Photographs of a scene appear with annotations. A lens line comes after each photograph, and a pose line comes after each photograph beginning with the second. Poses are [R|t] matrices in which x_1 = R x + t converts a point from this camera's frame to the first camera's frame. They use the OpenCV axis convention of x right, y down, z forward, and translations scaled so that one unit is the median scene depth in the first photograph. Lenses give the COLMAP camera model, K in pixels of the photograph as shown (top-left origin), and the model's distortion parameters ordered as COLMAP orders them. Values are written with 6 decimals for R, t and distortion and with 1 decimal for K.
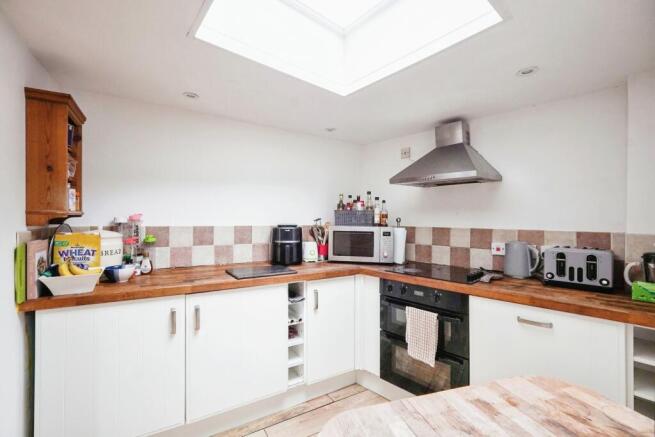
lens RADIAL K [[281.8, 0, 327.0], [0, 281.8, 214.3], [0, 0, 1]] dist [-0.014930, -0.000026]
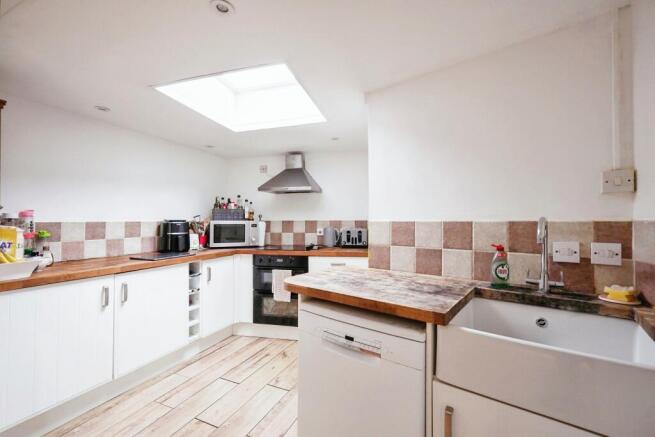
lens RADIAL K [[281.8, 0, 327.0], [0, 281.8, 214.3], [0, 0, 1]] dist [-0.014930, -0.000026]
pose [[0.817880, -0.000718, 0.575388, -0.331230], [0.002689, 0.999993, -0.002574, 0.018122], [-0.575382, 0.003653, 0.817877, -0.416651]]
